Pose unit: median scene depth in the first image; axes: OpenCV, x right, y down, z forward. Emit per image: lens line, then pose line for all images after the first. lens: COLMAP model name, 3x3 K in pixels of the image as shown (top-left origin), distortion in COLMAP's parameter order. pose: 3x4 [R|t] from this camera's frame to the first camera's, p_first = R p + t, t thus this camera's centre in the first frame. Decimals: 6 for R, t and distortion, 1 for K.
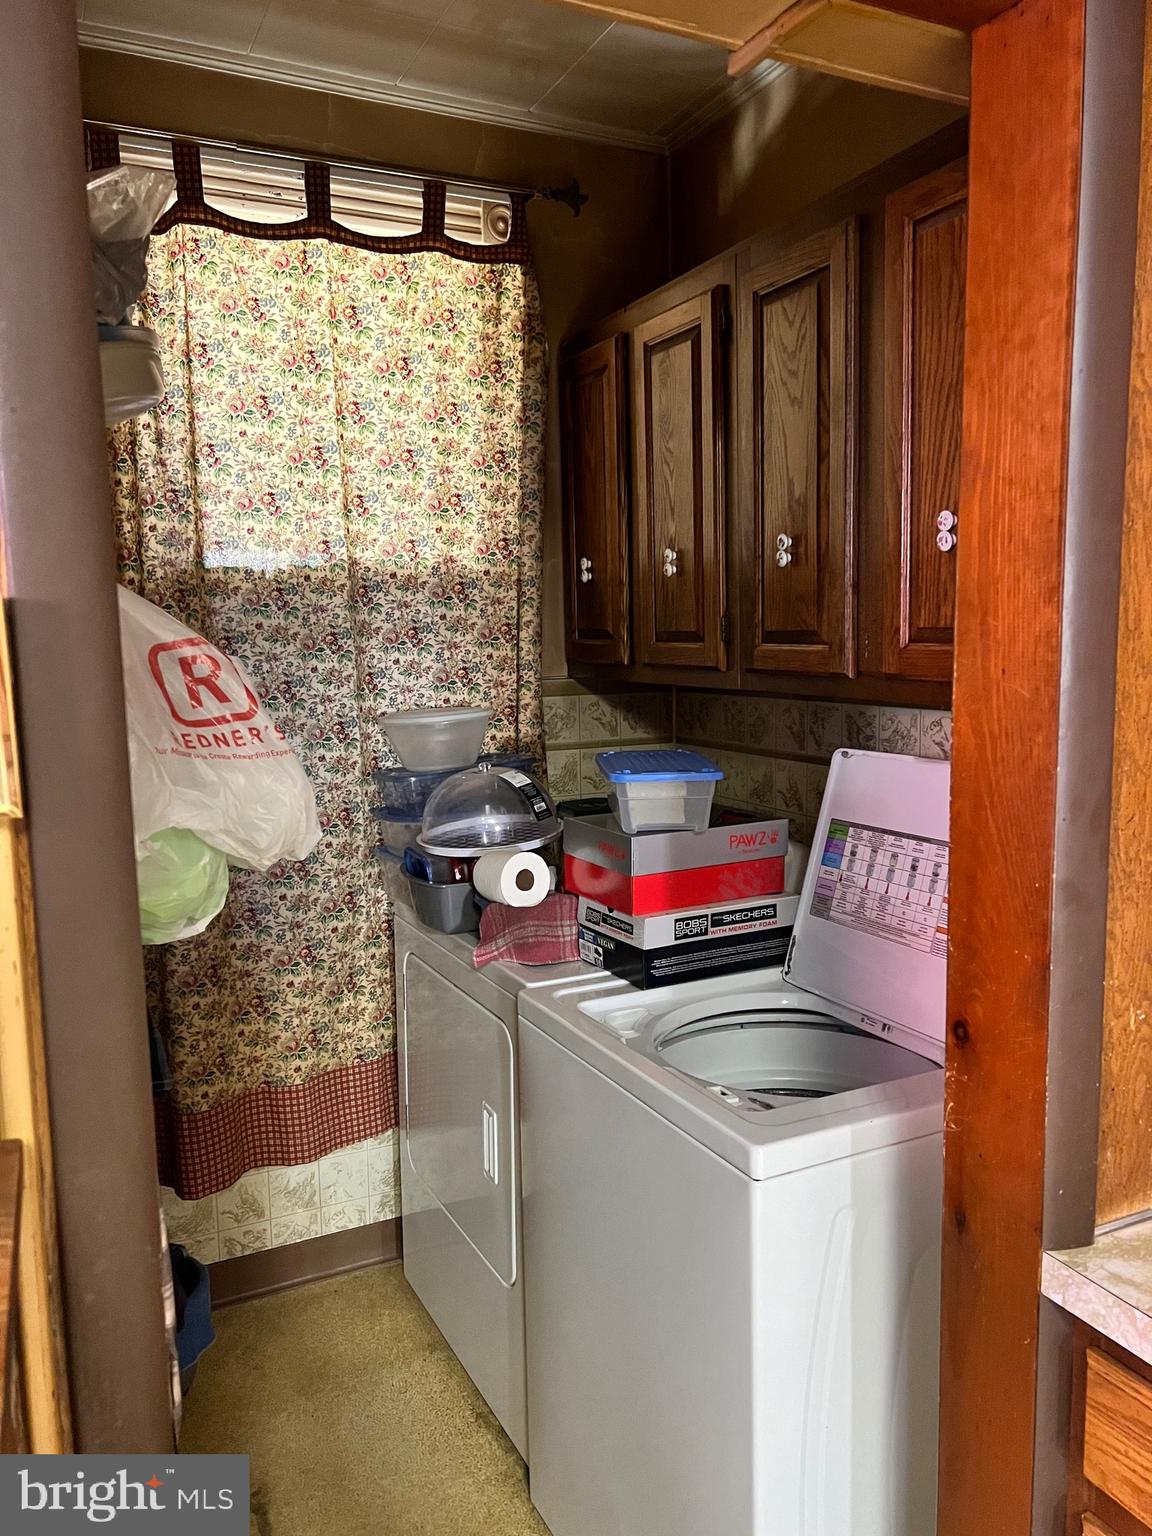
lens RADIAL K [[1142.1, 0, 574.7], [0, 1142.1, 778.2], [0, 0, 1]] dist [0.060036, -0.001880]
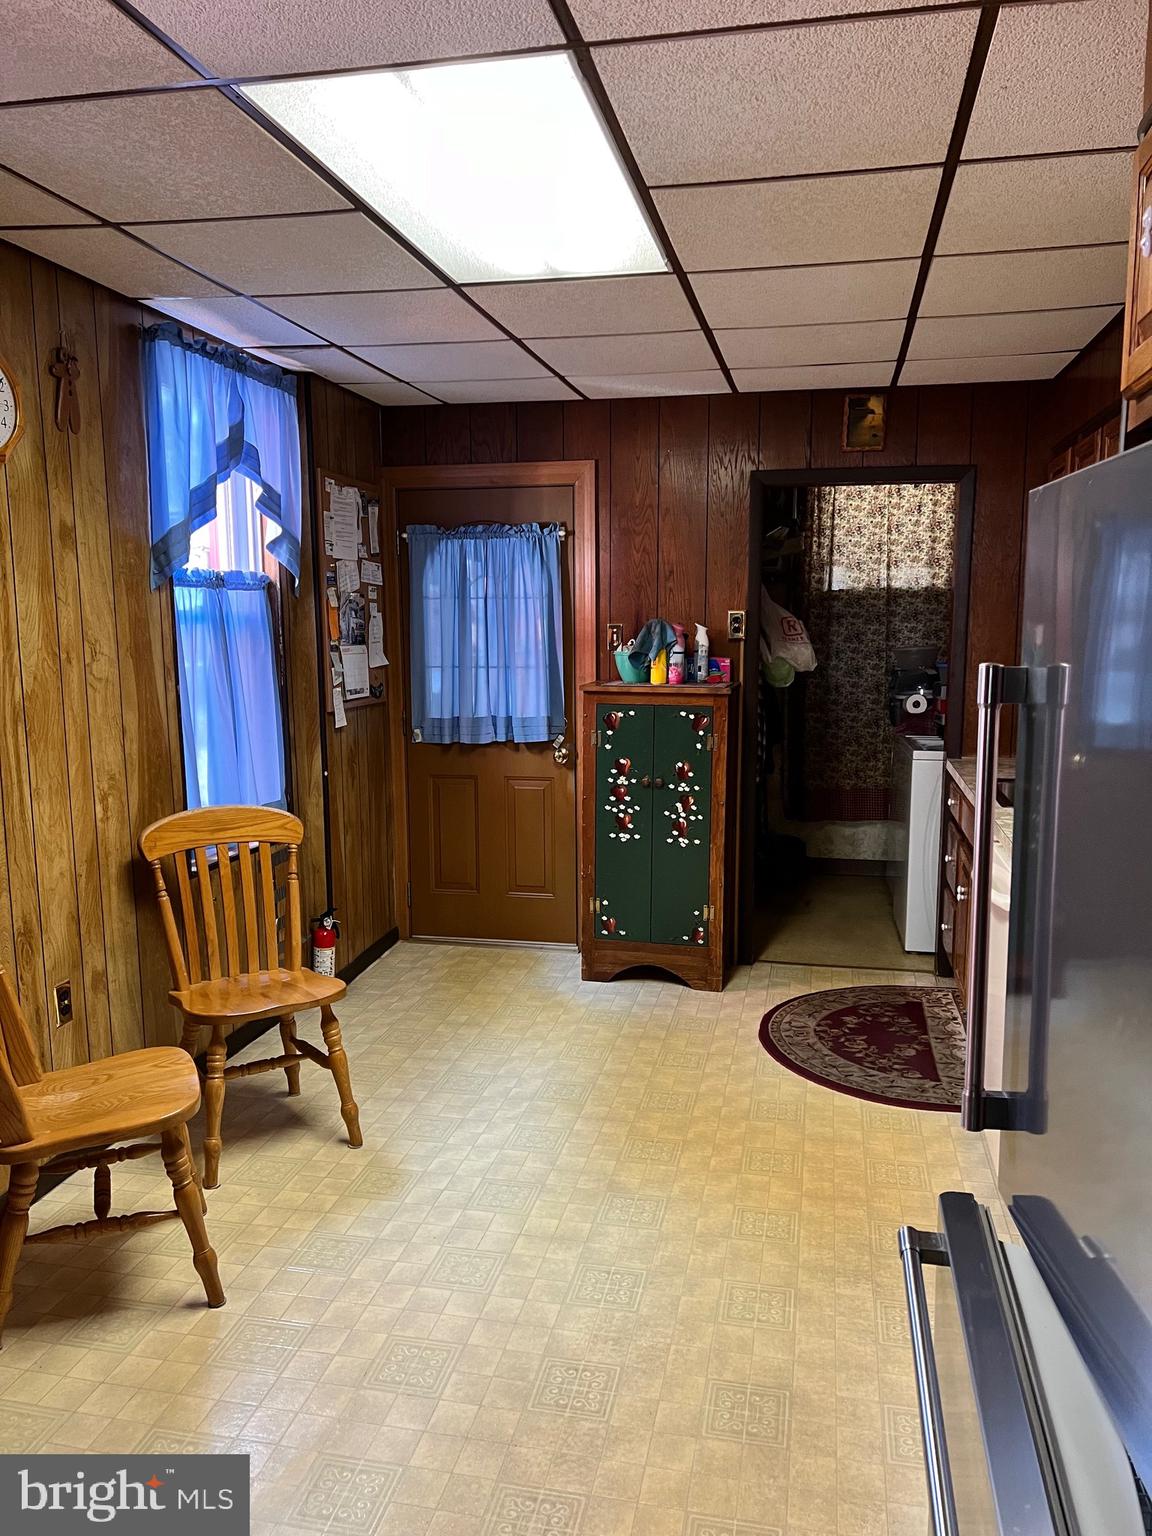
lens RADIAL K [[1142.1, 0, 574.7], [0, 1142.1, 778.2], [0, 0, 1]] dist [0.060036, -0.001880]
pose [[0.791570, 0.104477, -0.602082, 0.834174], [-0.093416, 0.994384, 0.049736, 0.171923], [0.603897, 0.016875, 0.796884, -1.445851]]
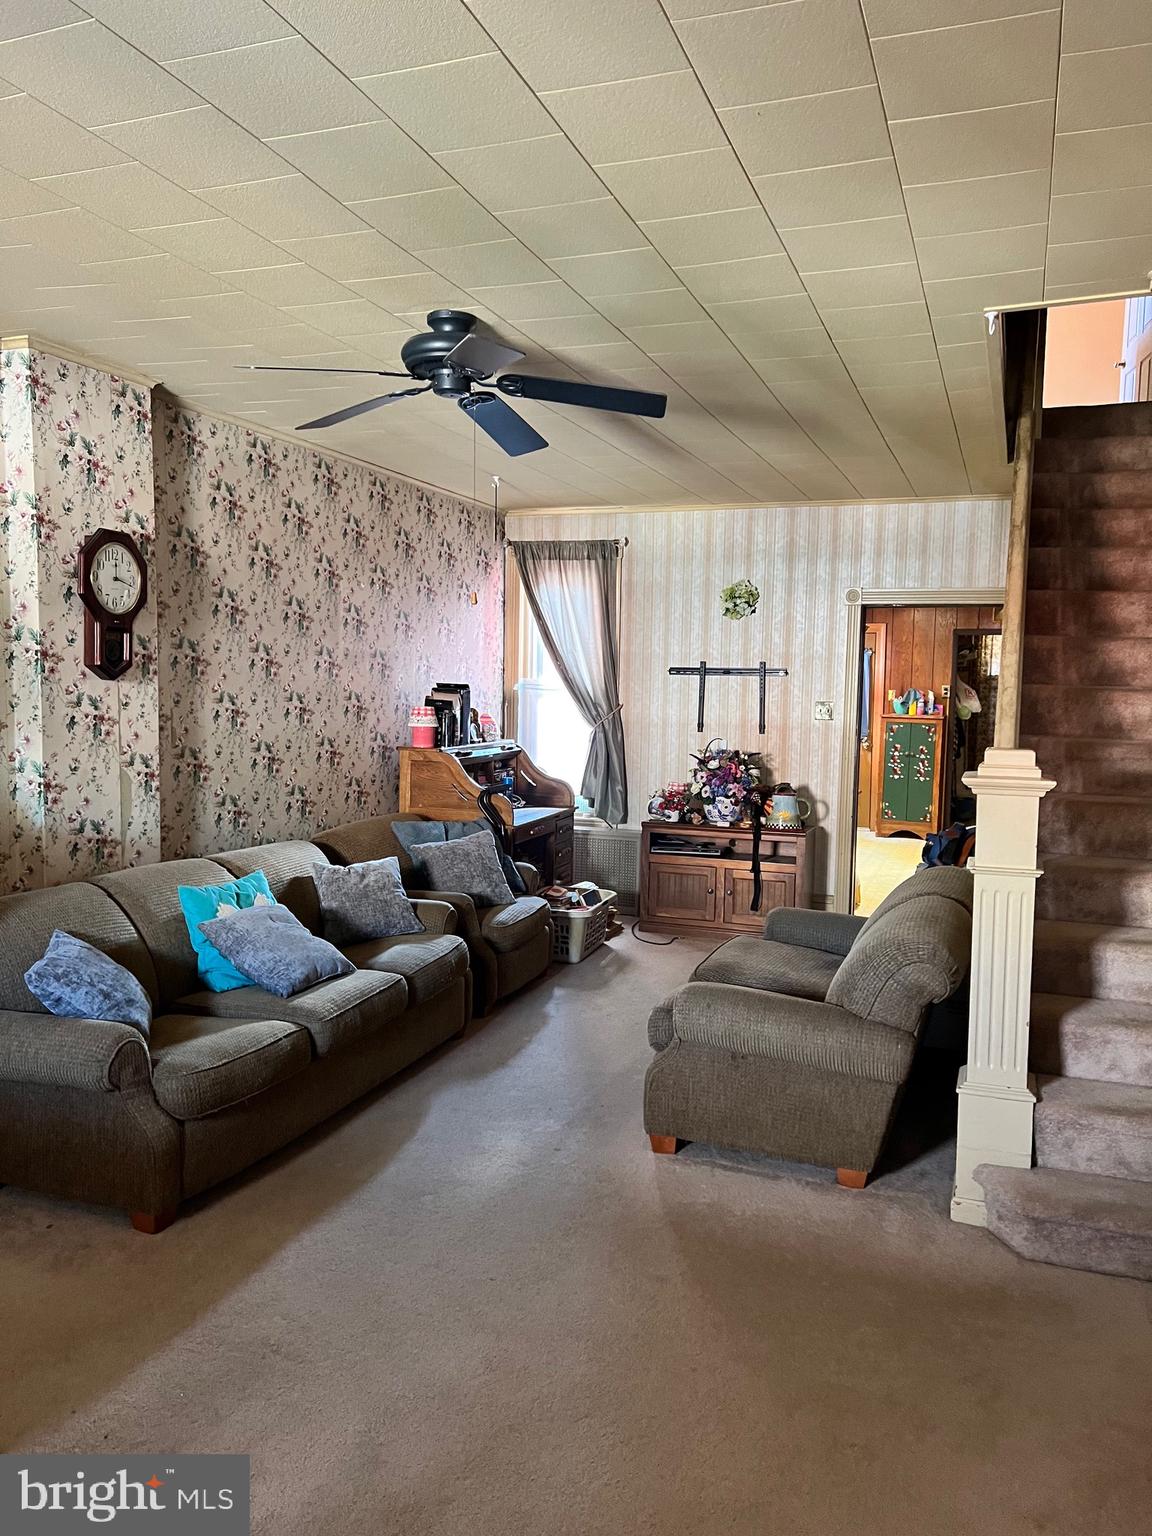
lens RADIAL K [[1142.1, 0, 574.7], [0, 1142.1, 778.2], [0, 0, 1]] dist [0.060036, -0.001880]
pose [[0.692629, 0.090323, -0.715617, 2.161833], [-0.121066, 0.992611, 0.008107, 0.473610], [0.711061, 0.081022, 0.698446, -3.997231]]
